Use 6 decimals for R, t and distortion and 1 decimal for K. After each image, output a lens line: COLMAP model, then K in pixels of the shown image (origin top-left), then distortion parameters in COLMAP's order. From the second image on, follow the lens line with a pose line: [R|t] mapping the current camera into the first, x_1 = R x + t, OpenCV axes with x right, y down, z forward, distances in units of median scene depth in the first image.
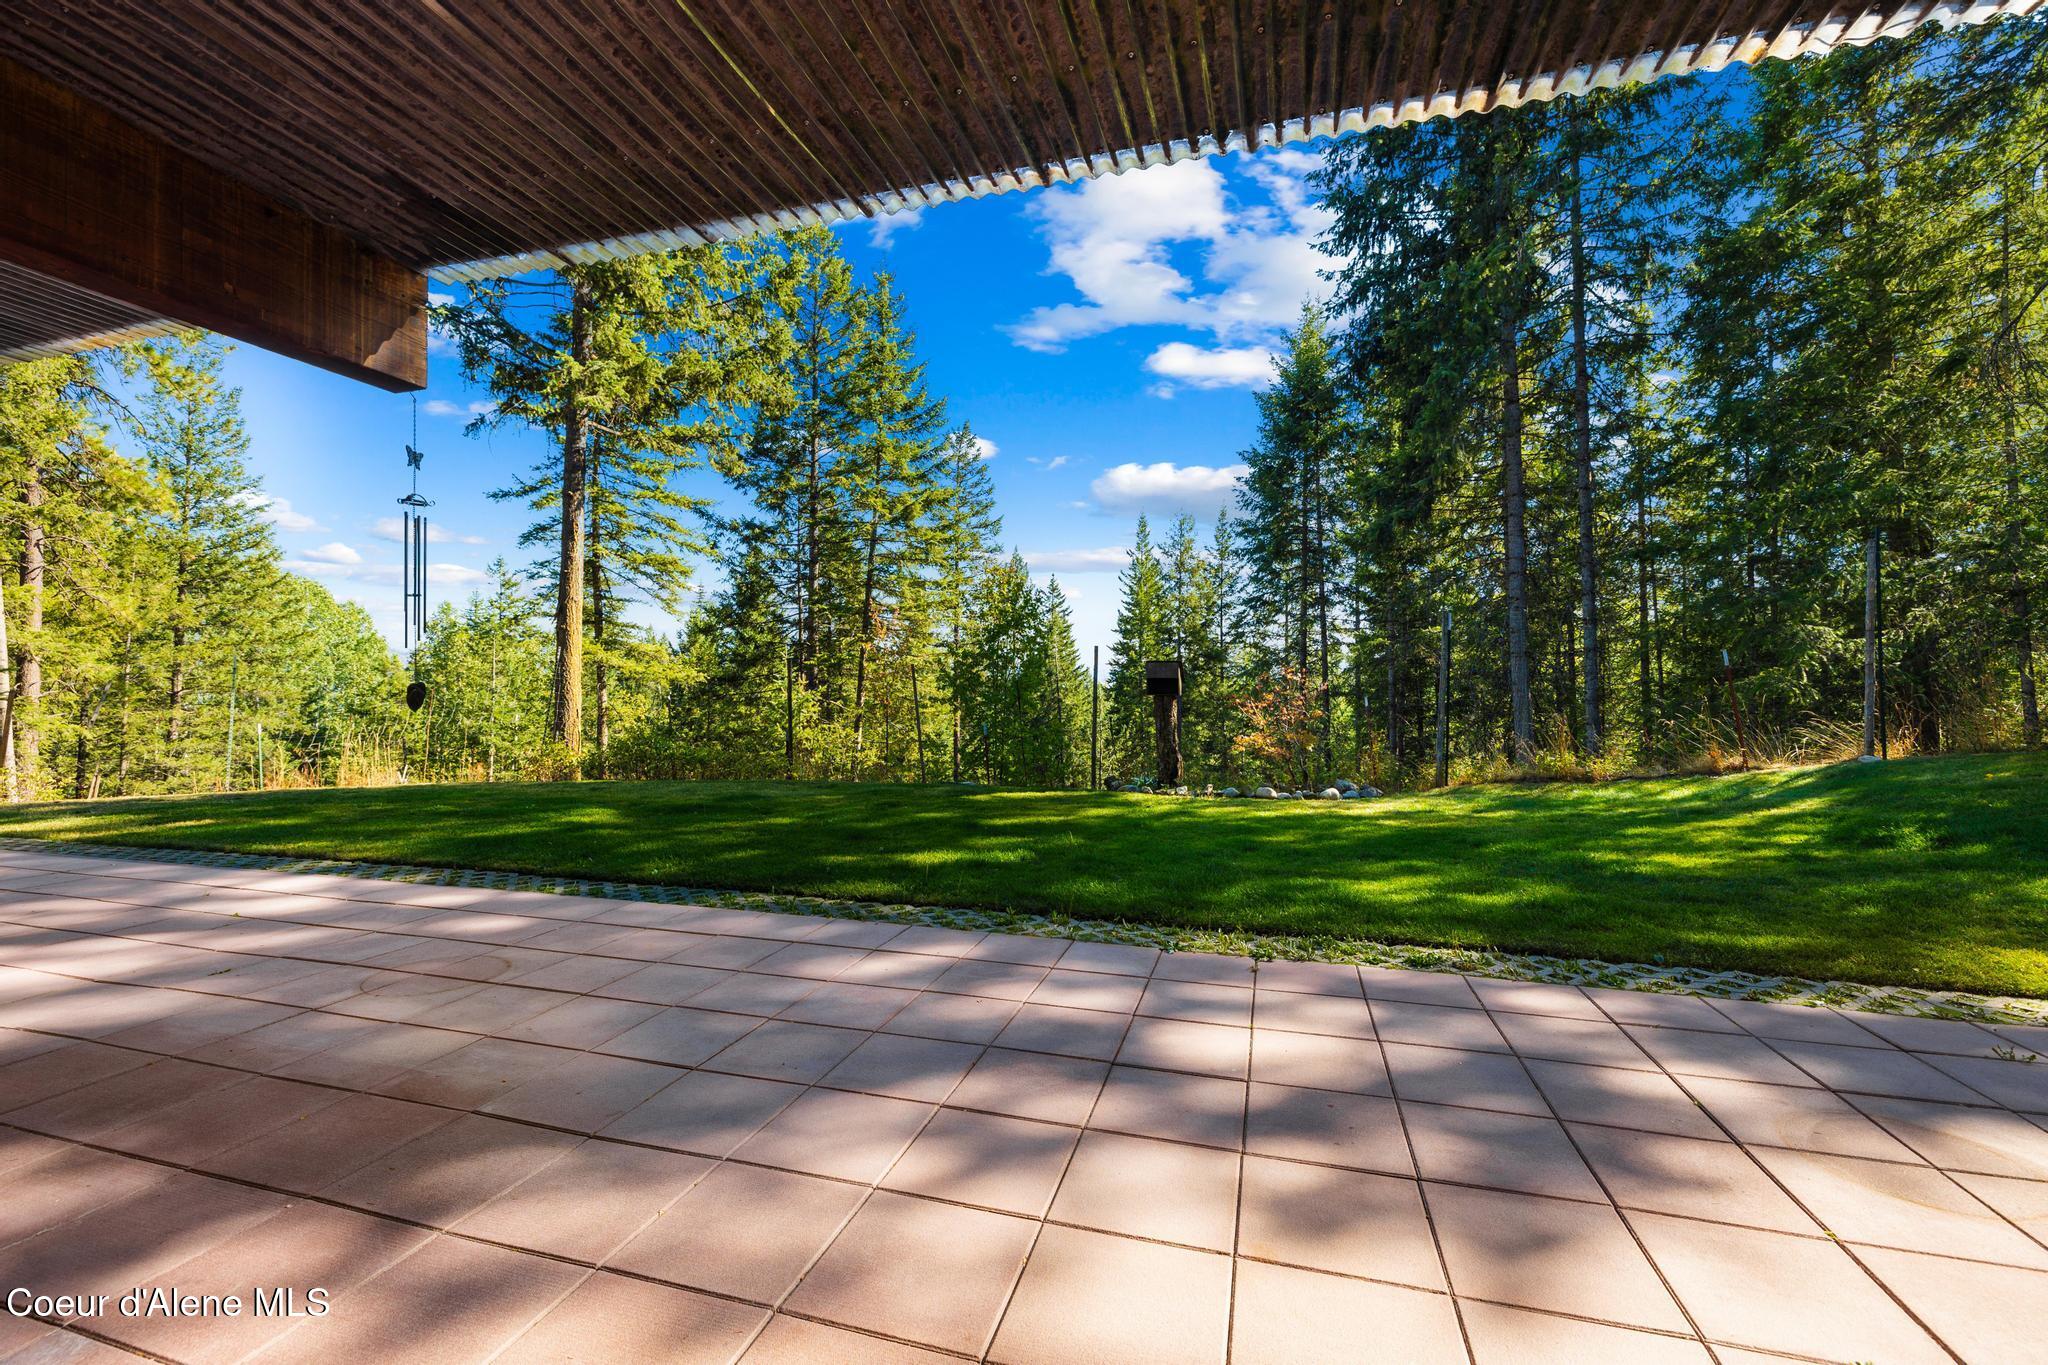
lens RADIAL K [[854.1, 0, 1026.5], [0, 854.1, 680.7], [0, 0, 1]] dist [-0.002487, -0.000077]
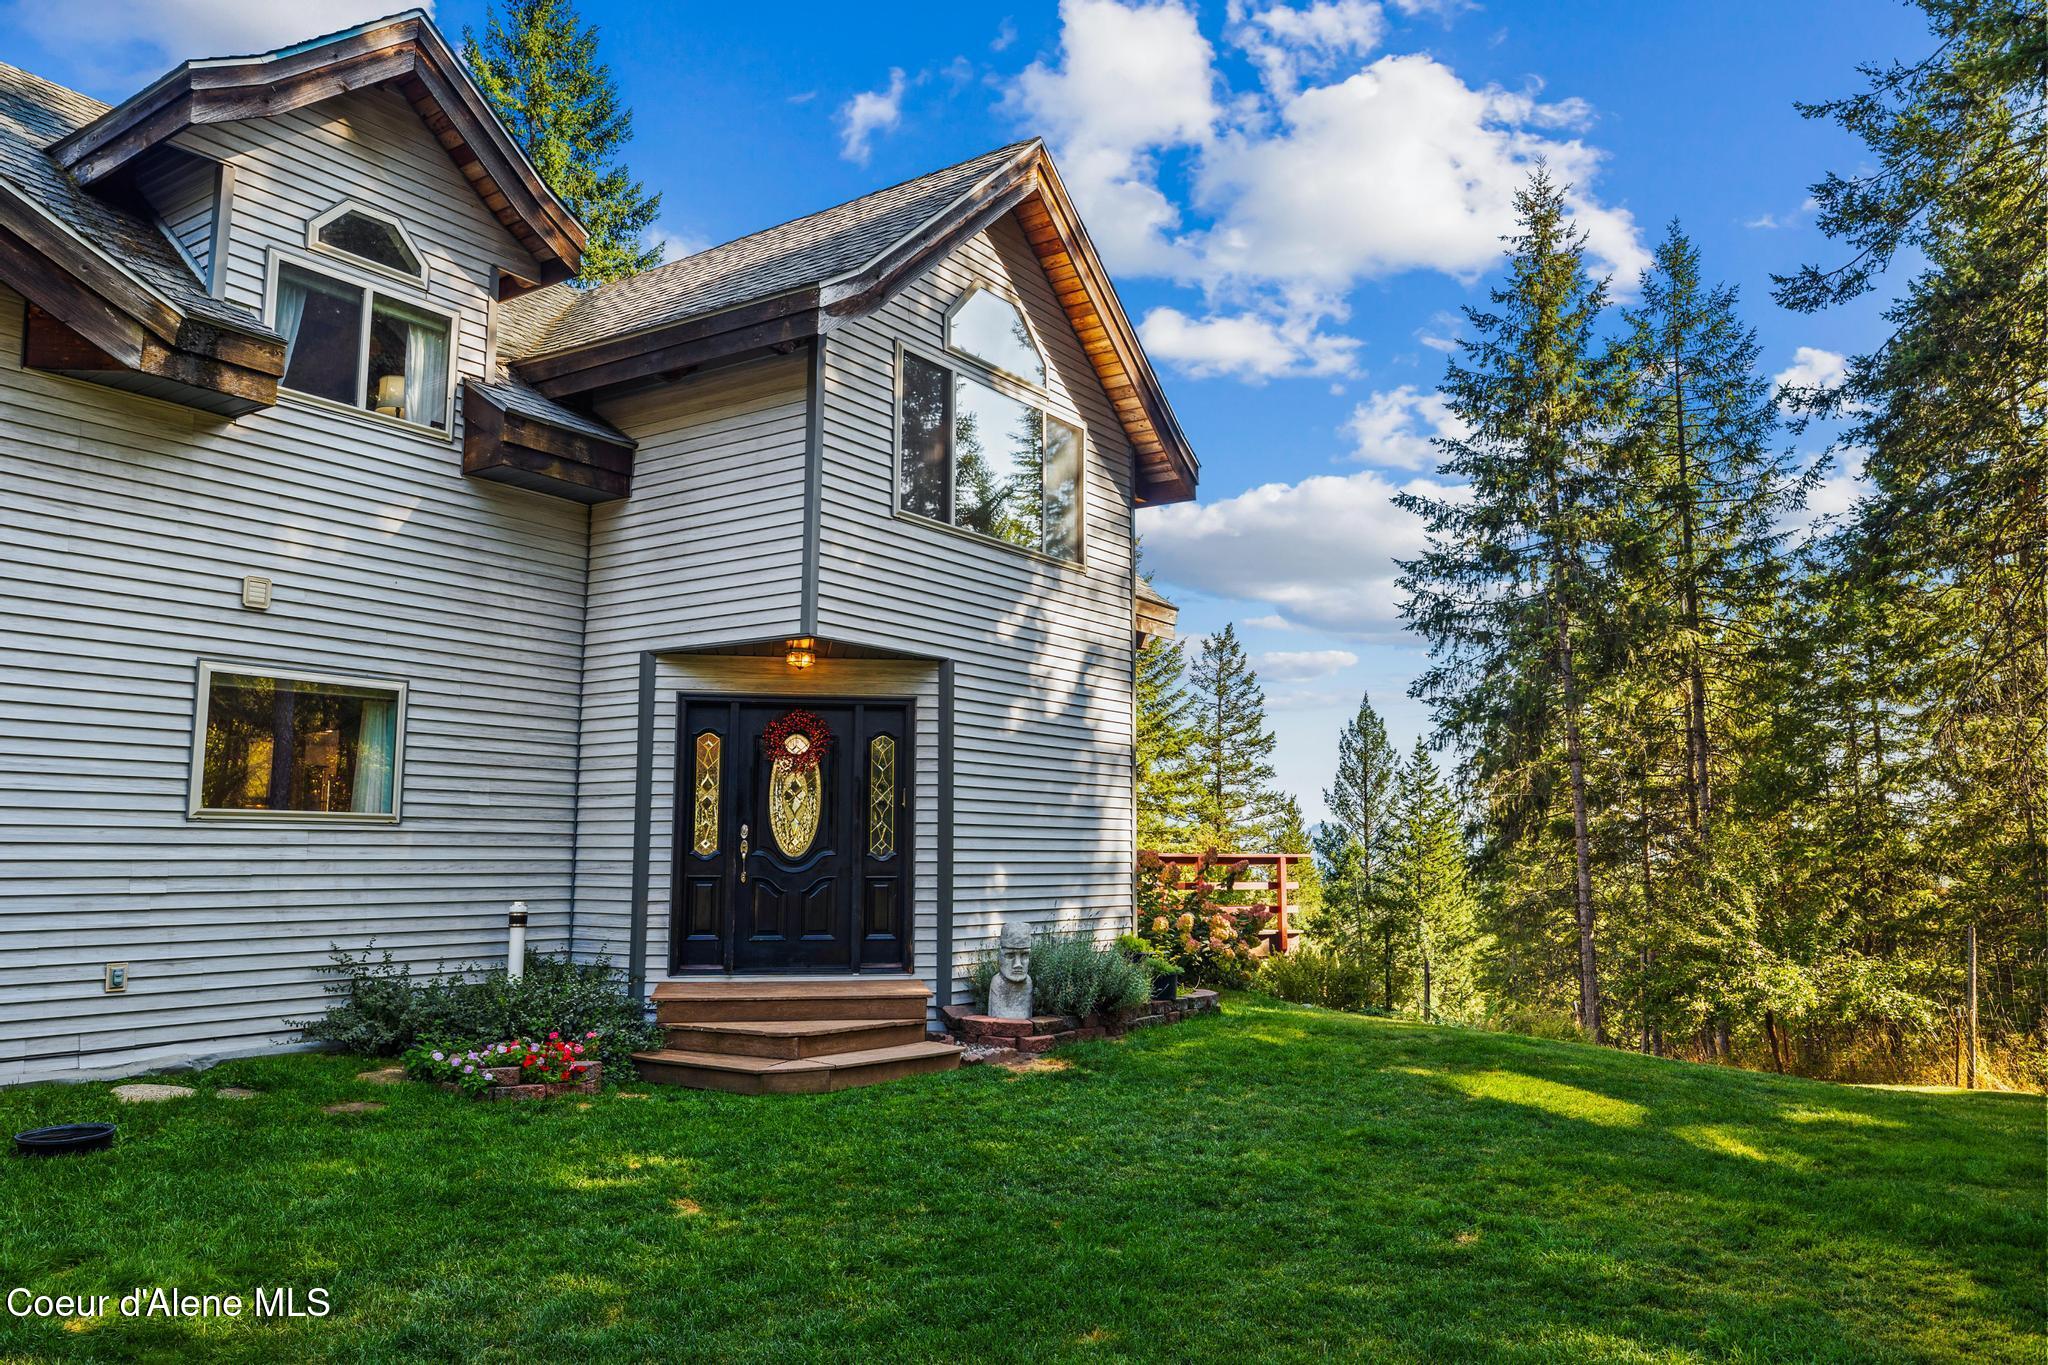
lens RADIAL K [[1506.1, 0, 1025.3], [0, 1506.1, 678.3], [0, 0, 1]] dist [-0.000623, 0.000045]
pose [[0.954329, -0.033053, -0.296924, 0.207526], [0.000397, 0.994000, -0.109376, -0.090992], [0.298757, 0.104263, 0.948617, -0.572196]]
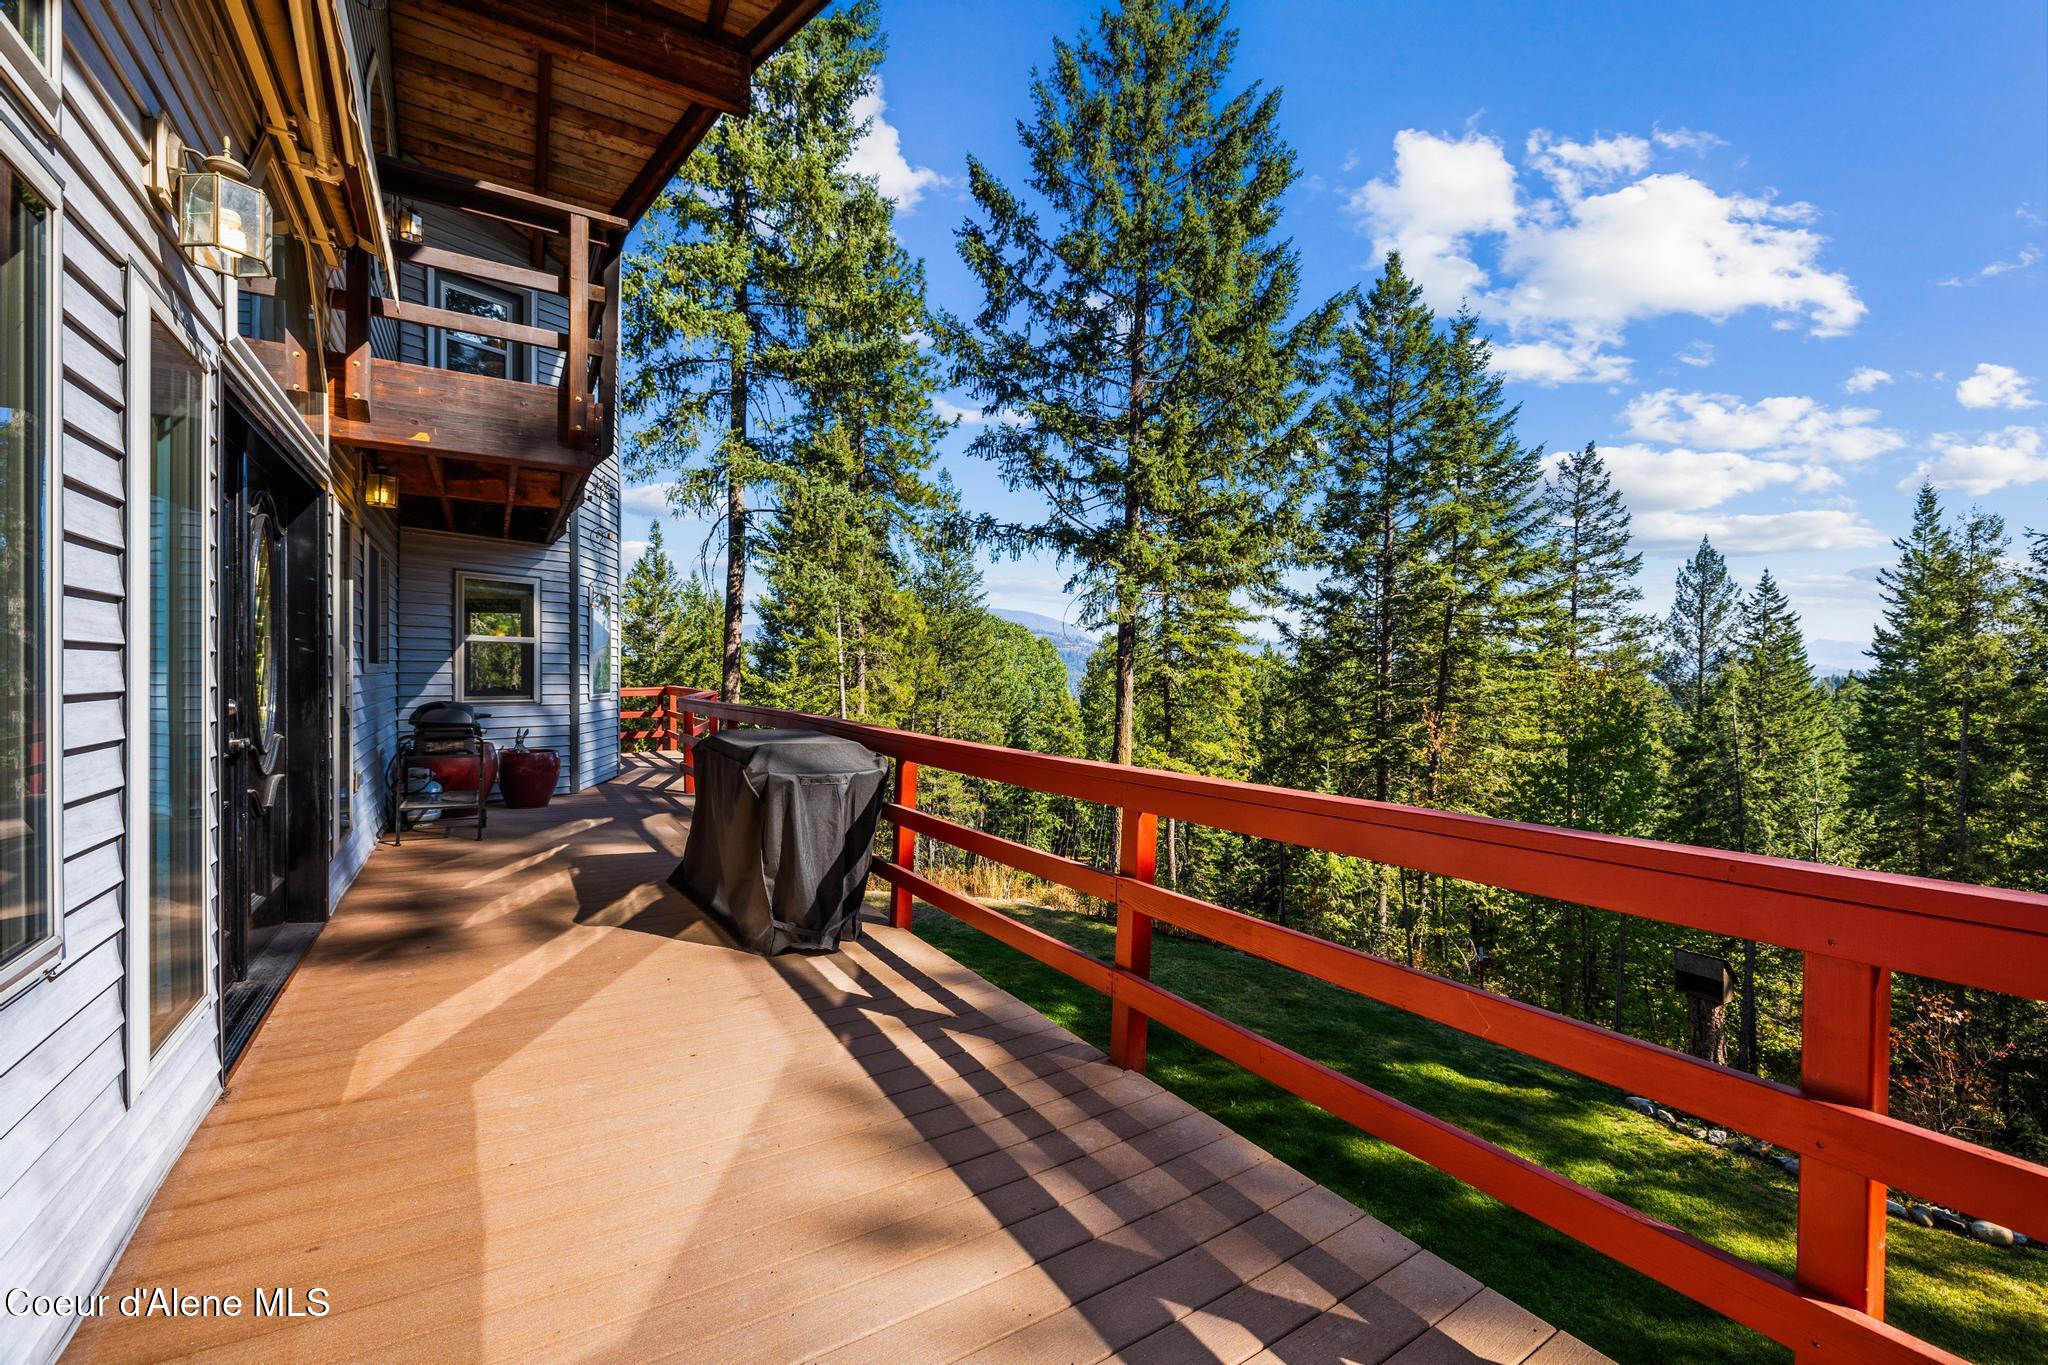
lens RADIAL K [[854.1, 0, 1034.9], [0, 854.1, 680.6], [0, 0, 1]] dist [-0.002487, -0.000077]
pose [[0.760117, 0.012789, -0.649661, 0.069968], [-0.000013, 0.999807, 0.019667, -0.096486], [0.649787, -0.014940, 0.759970, 0.004025]]
